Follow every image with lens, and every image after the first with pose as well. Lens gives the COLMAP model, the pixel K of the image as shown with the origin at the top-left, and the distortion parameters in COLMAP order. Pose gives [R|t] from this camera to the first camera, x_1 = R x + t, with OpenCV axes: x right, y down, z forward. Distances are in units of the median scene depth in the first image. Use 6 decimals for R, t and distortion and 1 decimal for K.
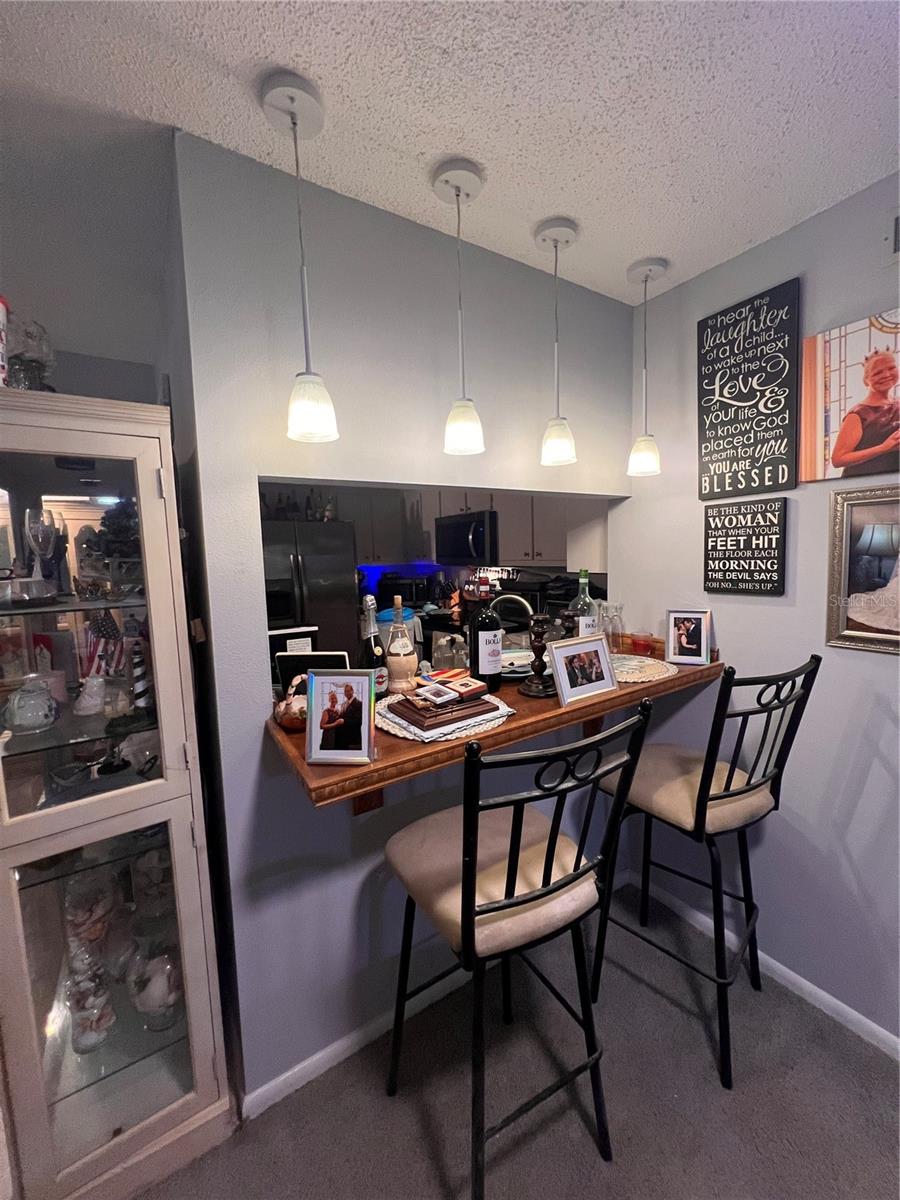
lens RADIAL K [[480.7, 0, 453.9], [0, 480.7, 599.8], [0, 0, 1]] dist [-0.001708, 0.000349]
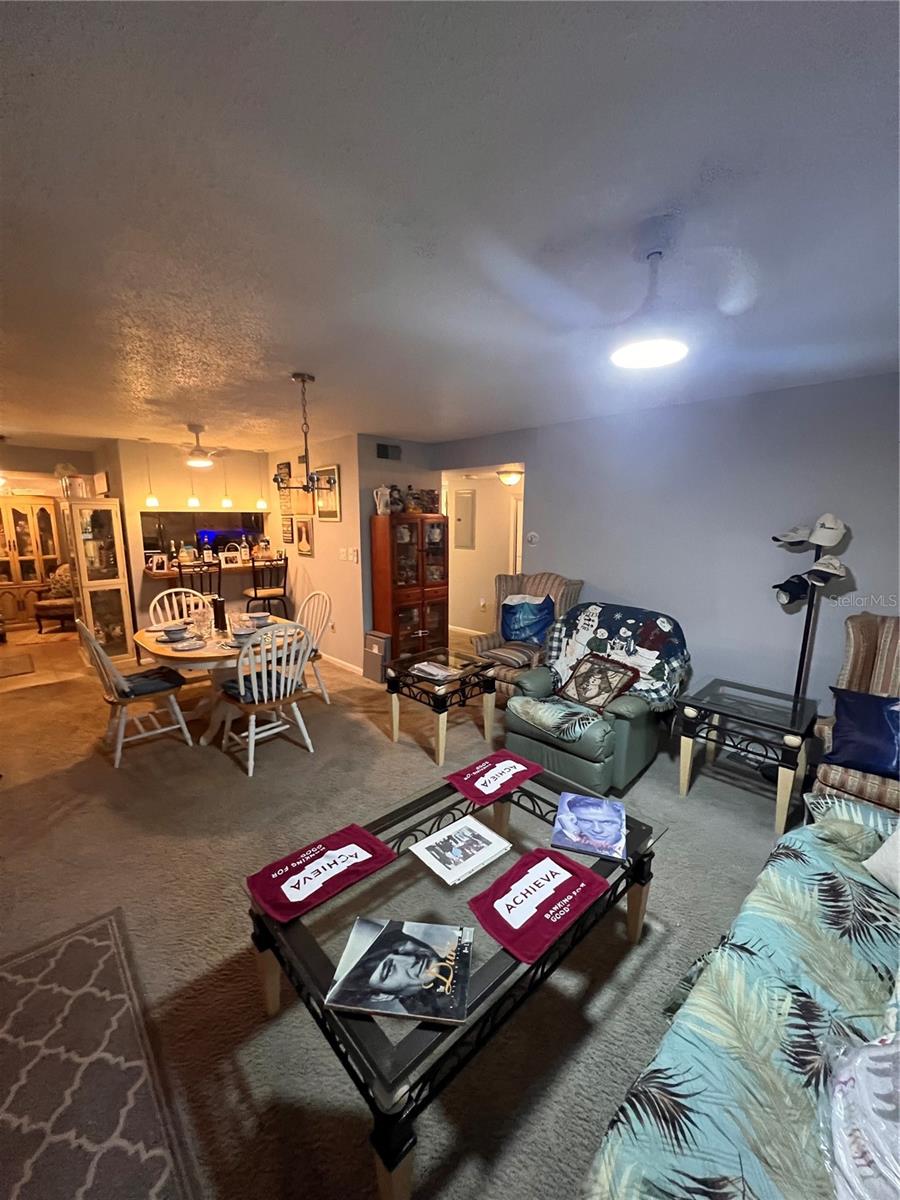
lens RADIAL K [[480.7, 0, 451.3], [0, 480.7, 603.3], [0, 0, 1]] dist [-0.001708, 0.000349]
pose [[0.982081, 0.001120, 0.188457, 1.297281], [-0.015110, 0.997231, 0.072816, 0.178810], [-0.187854, -0.074358, 0.979378, -3.233522]]
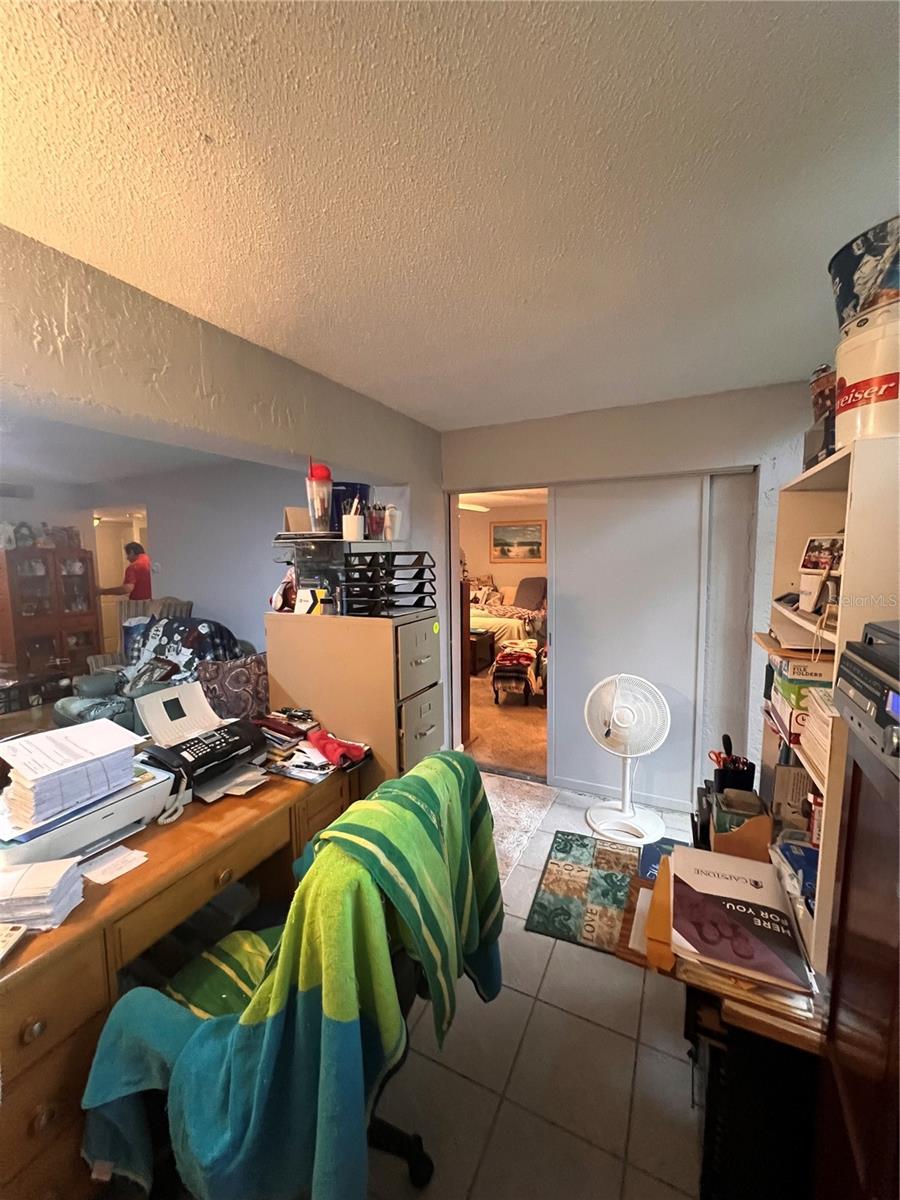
lens RADIAL K [[480.7, 0, 445.9], [0, 480.7, 598.3], [0, 0, 1]] dist [-0.001708, 0.000349]
pose [[0.862367, -0.027954, 0.505511, 2.459664], [0.037919, 0.999236, -0.009432, 0.321892], [-0.504861, 0.027302, 0.862769, -4.459043]]
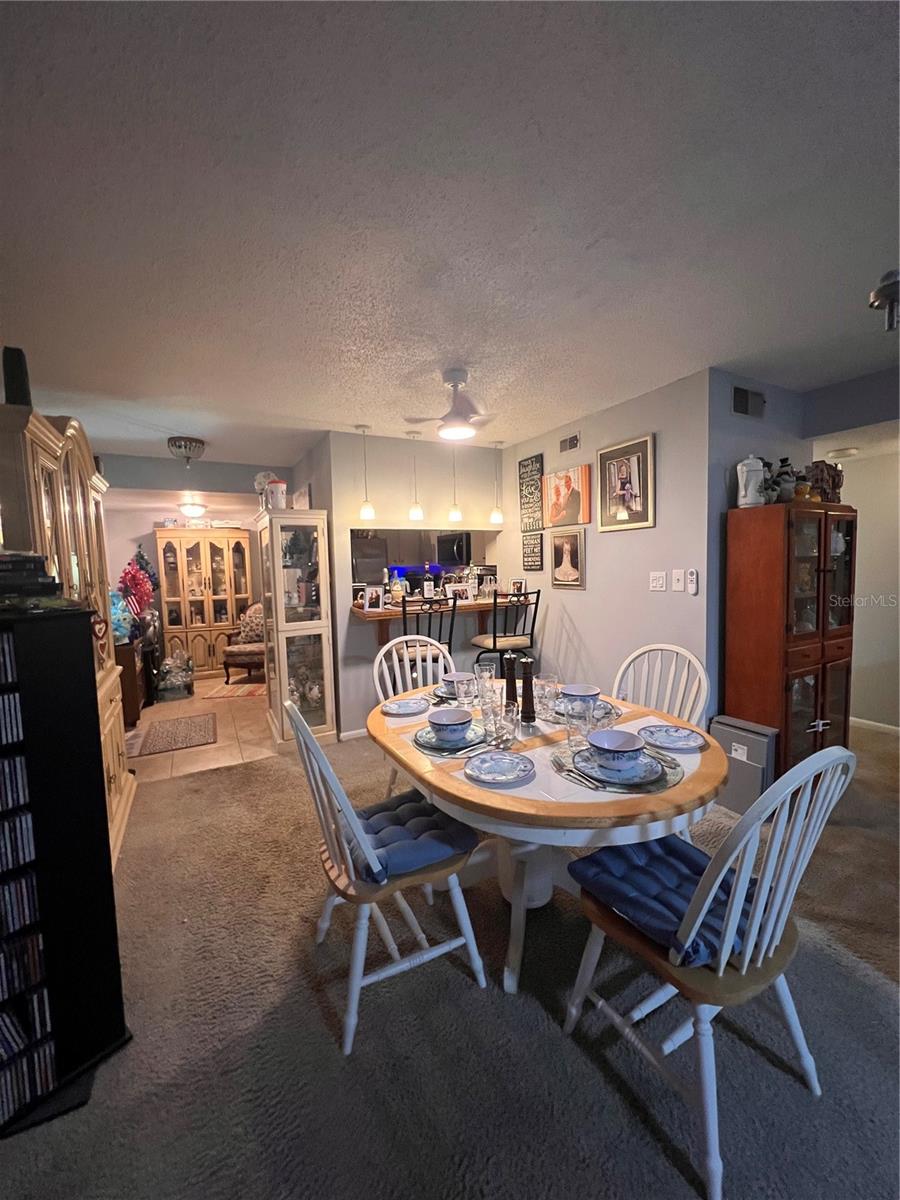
lens RADIAL K [[479.6, 0, 450.5], [0, 479.6, 603.6], [0, 0, 1]] dist [0.007119, -0.000174]
pose [[0.995643, 0.013833, -0.092212, 0.465150], [-0.015386, 0.999751, -0.016149, 0.236500], [0.091965, 0.017498, 0.995608, -1.756757]]
